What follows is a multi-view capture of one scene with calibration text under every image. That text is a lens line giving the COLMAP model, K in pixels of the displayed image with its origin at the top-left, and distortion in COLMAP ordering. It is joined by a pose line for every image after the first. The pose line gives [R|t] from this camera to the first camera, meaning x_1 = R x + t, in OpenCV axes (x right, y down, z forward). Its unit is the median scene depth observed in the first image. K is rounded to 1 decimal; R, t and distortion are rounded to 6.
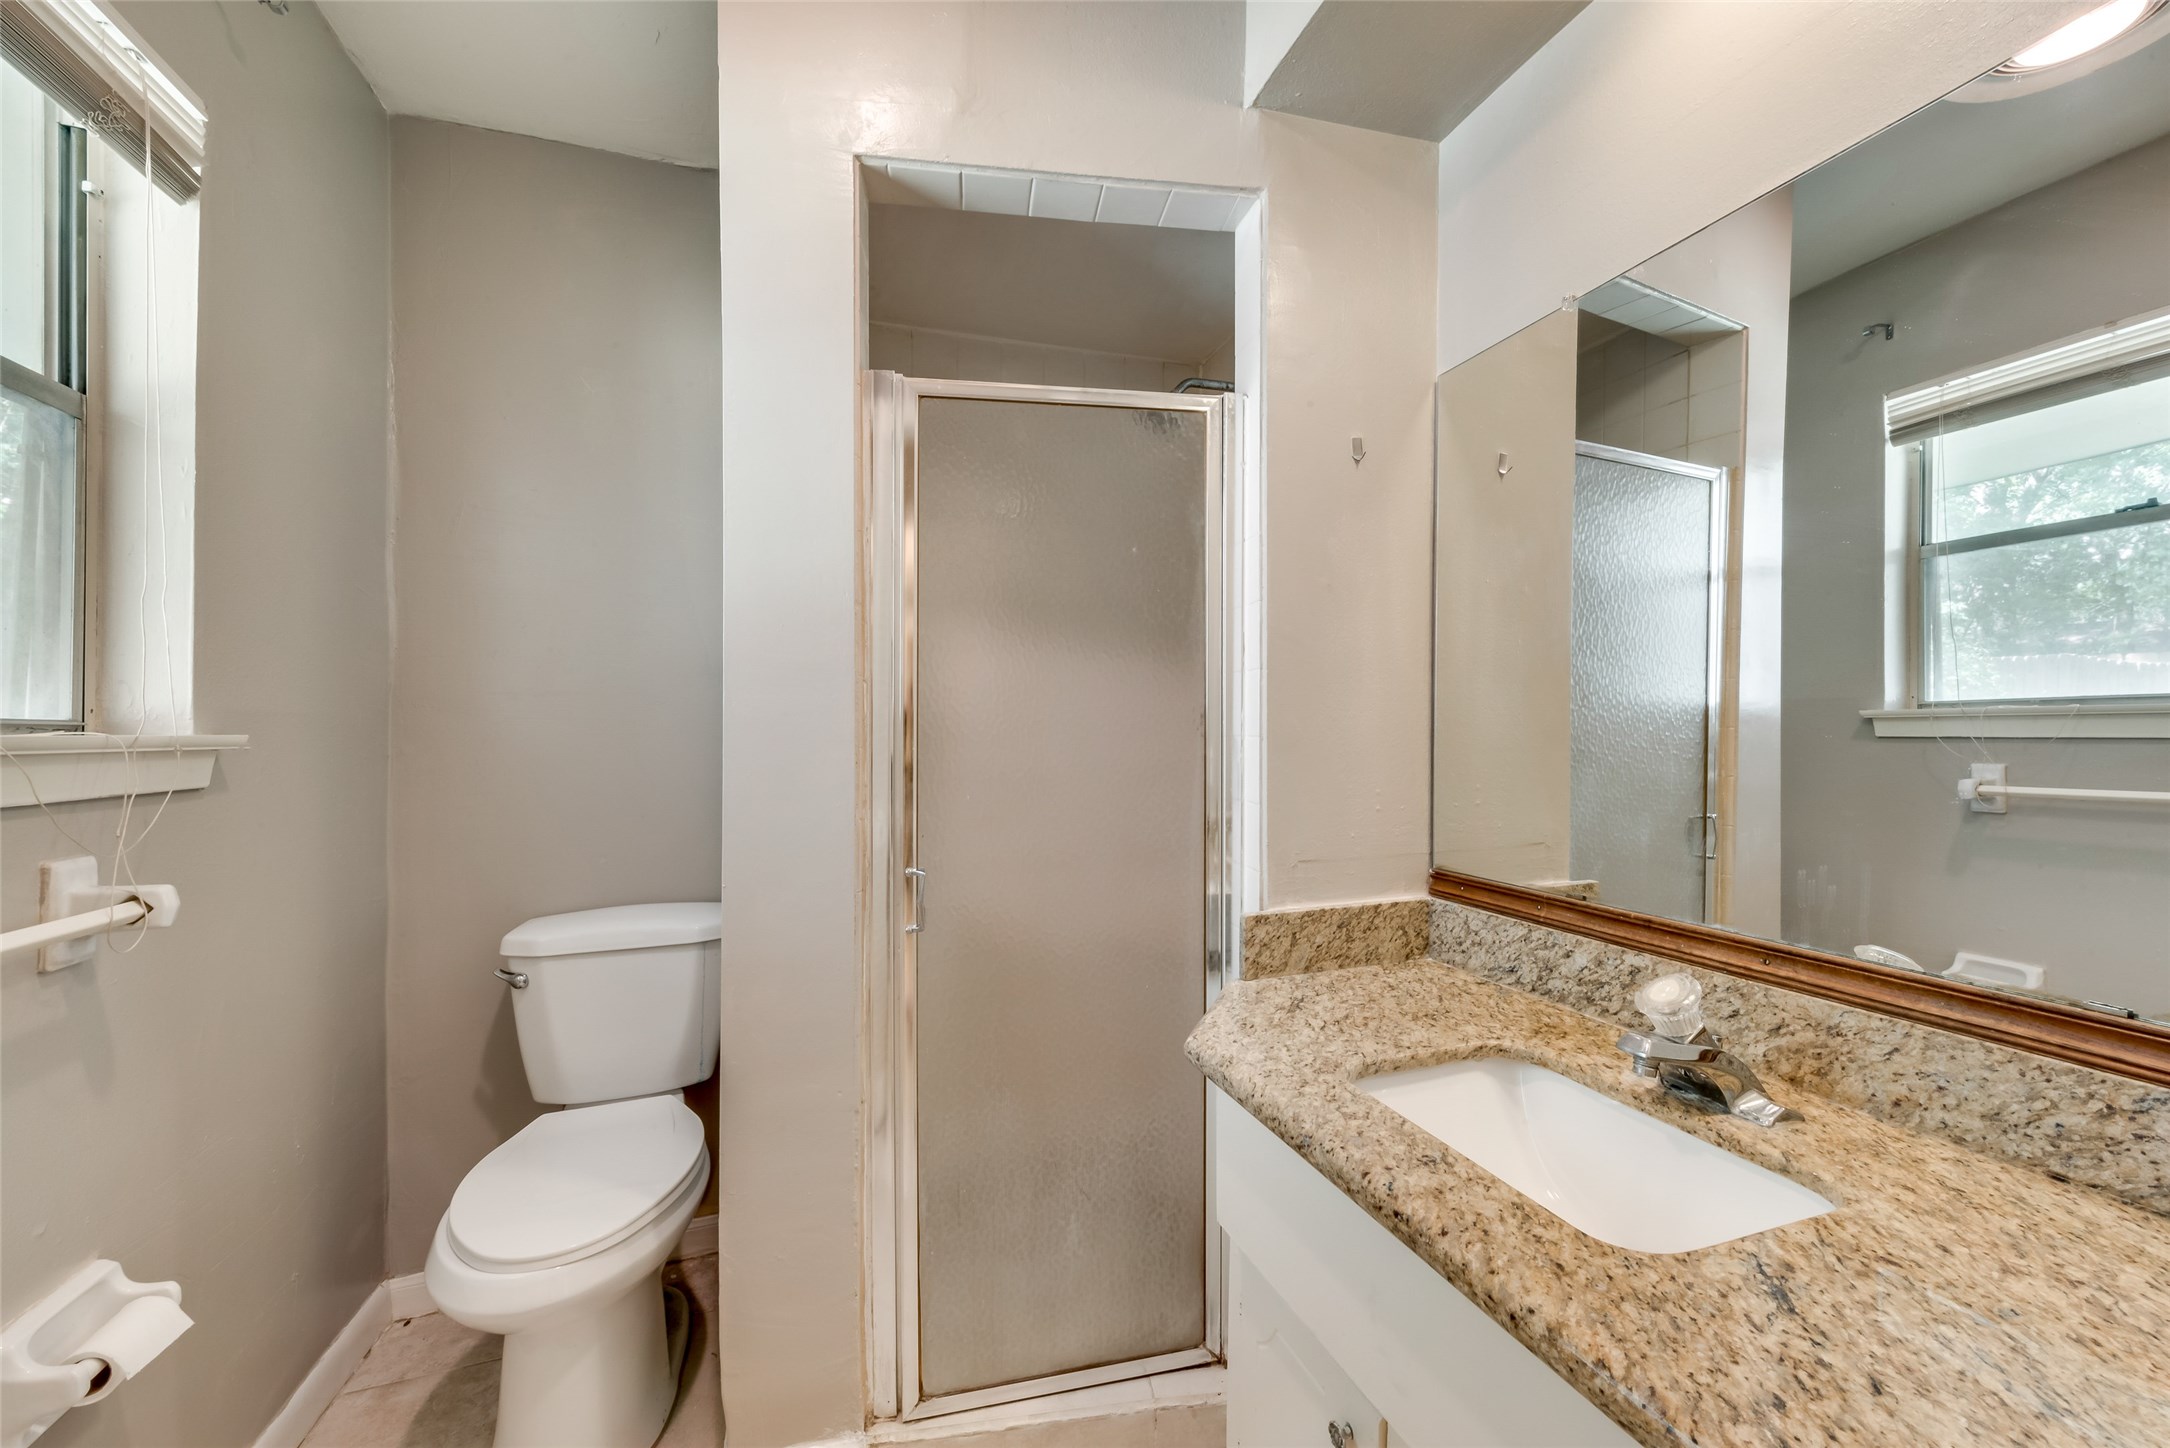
lens RADIAL K [[863.3, 0, 1085.6], [0, 863.3, 735.9], [0, 0, 1]] dist [0.010787, -0.000008]
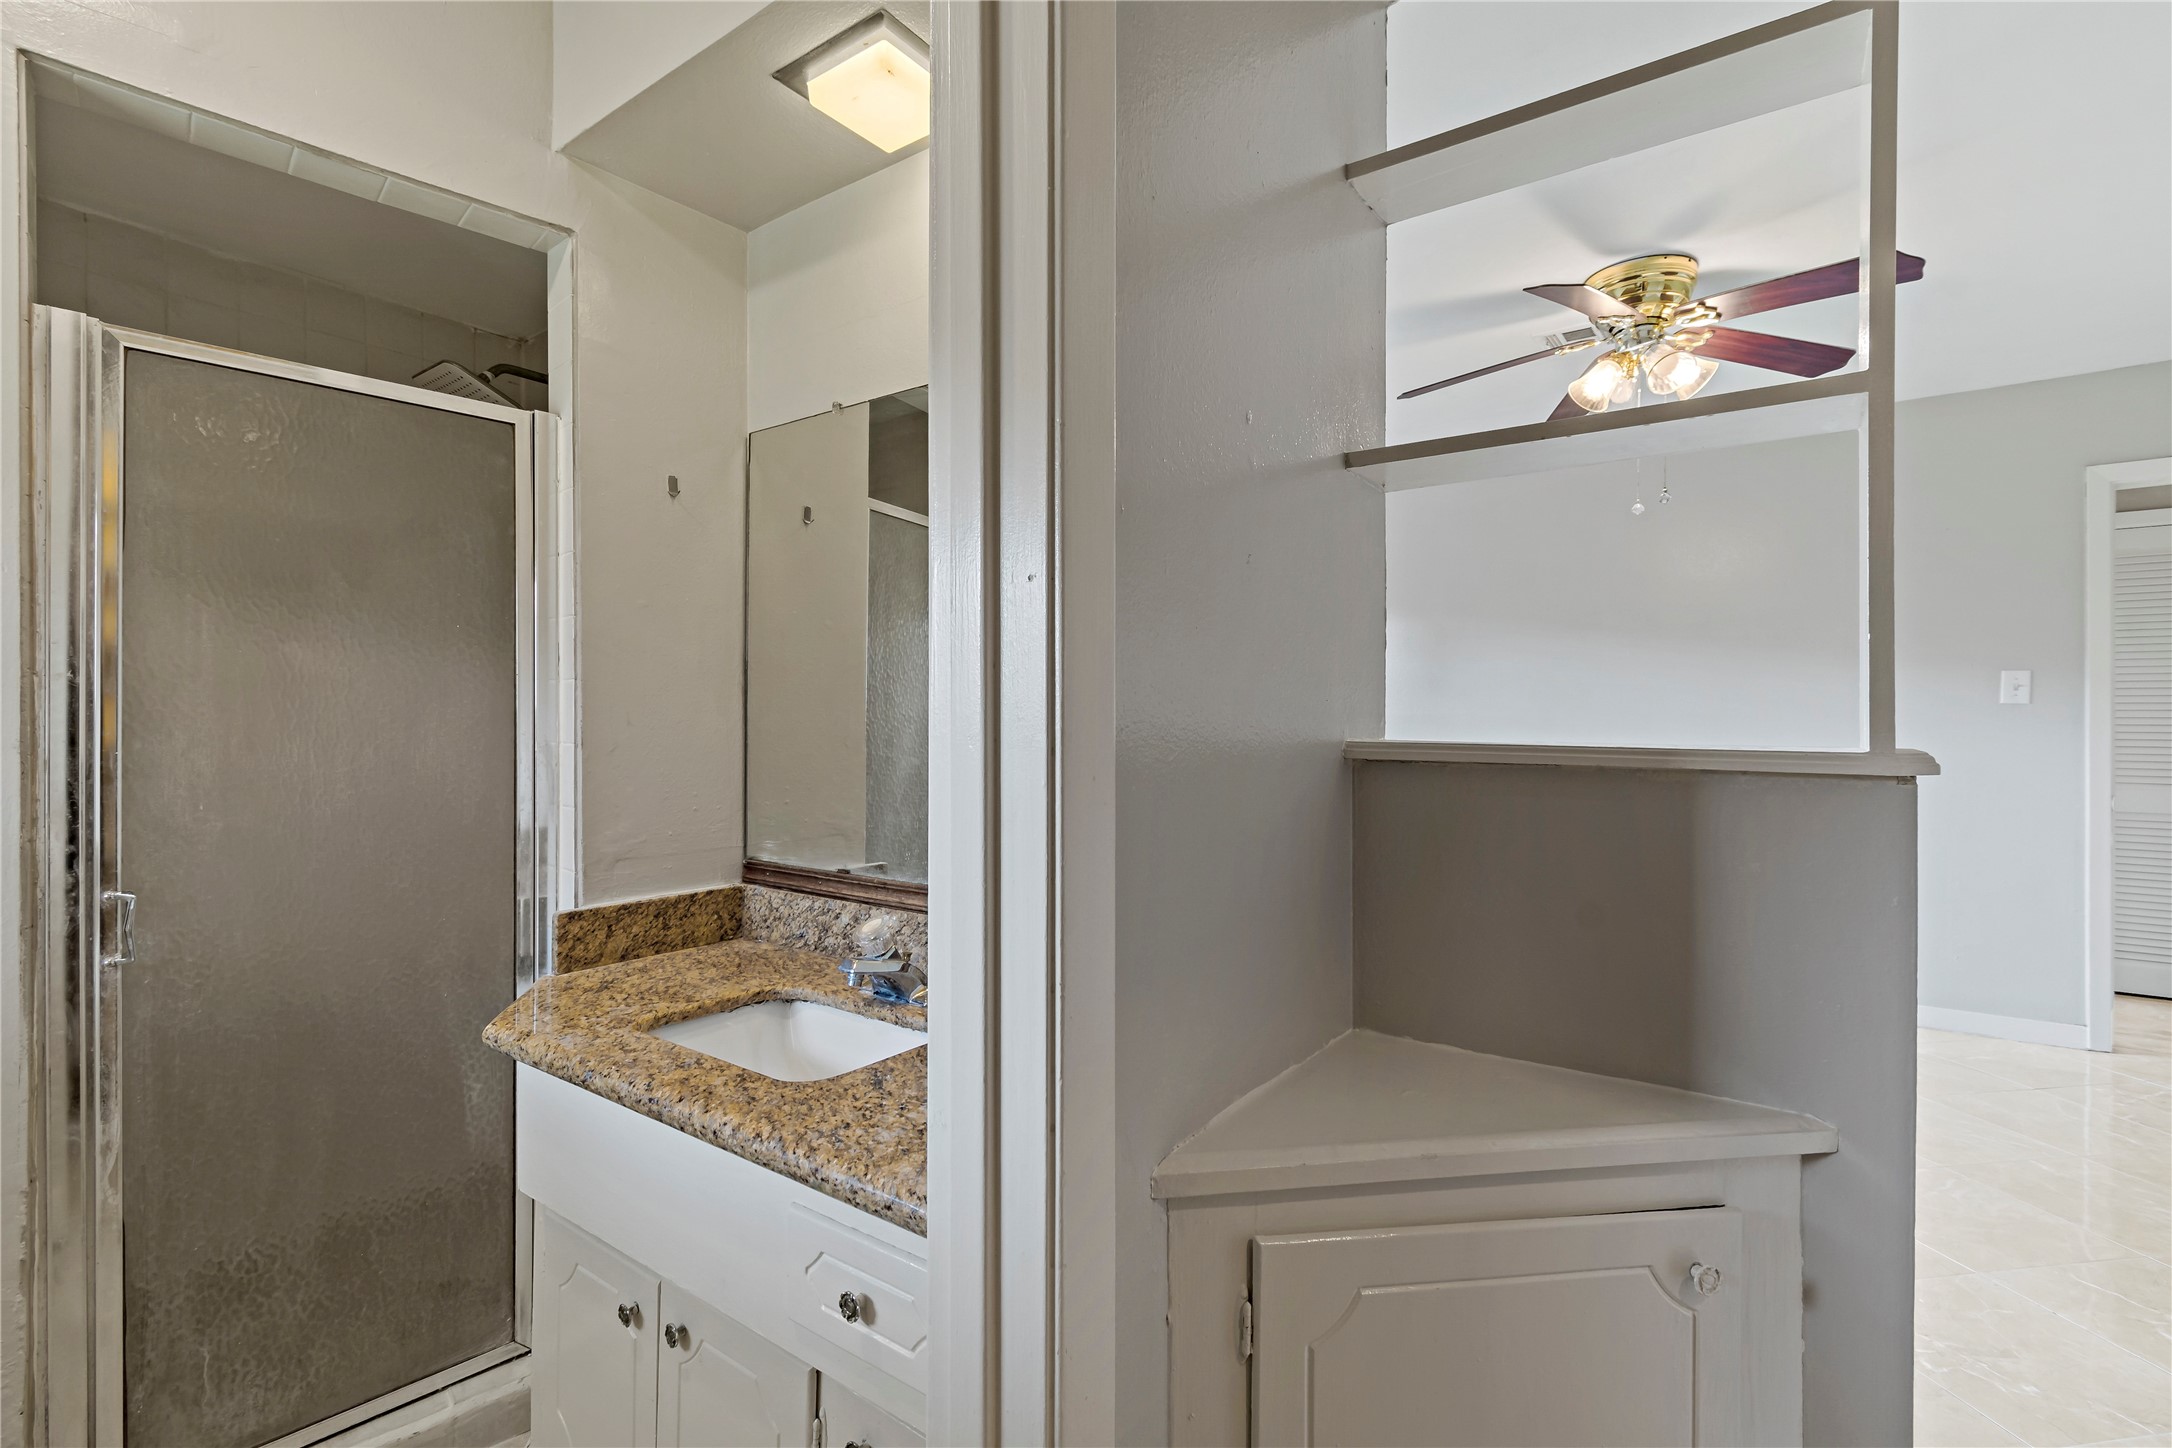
lens RADIAL K [[993.4, 0, 1085.3], [0, 993.4, 754.4], [0, 0, 1]] dist [0.016938, 0.000269]
pose [[0.815043, 0.000955, 0.579400, 0.003171], [-0.012678, 0.999789, 0.016186, -0.013924], [-0.579262, -0.020538, 0.814883, -0.364813]]
